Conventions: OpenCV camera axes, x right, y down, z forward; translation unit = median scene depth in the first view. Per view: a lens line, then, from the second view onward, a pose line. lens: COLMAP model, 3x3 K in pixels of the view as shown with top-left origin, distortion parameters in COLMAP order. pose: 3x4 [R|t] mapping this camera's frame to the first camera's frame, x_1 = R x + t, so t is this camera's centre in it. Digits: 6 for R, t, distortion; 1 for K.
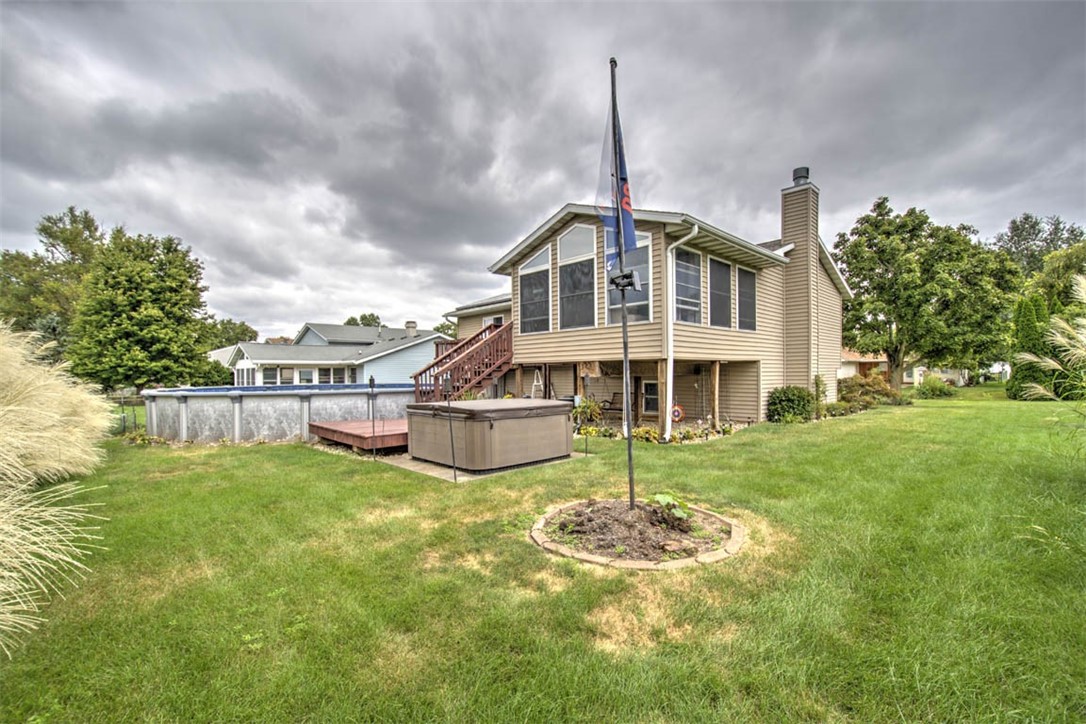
lens RADIAL K [[465.4, 0, 540.2], [0, 465.4, 374.6], [0, 0, 1]] dist [0.010870, -0.007003]
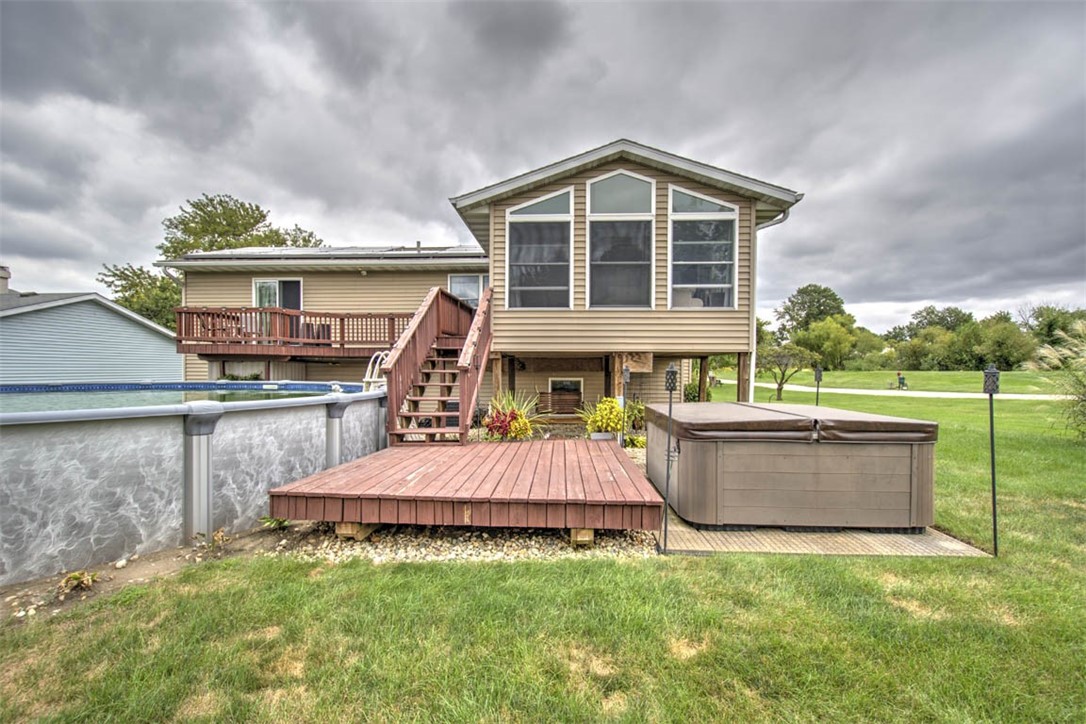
lens RADIAL K [[465.4, 0, 540.2], [0, 465.4, 374.6], [0, 0, 1]] dist [0.010870, -0.007003]
pose [[0.727549, 0.005564, 0.686033, -0.526251], [-0.008489, 0.999964, 0.000893, 0.009245], [-0.686003, -0.006473, 0.727570, 0.526236]]
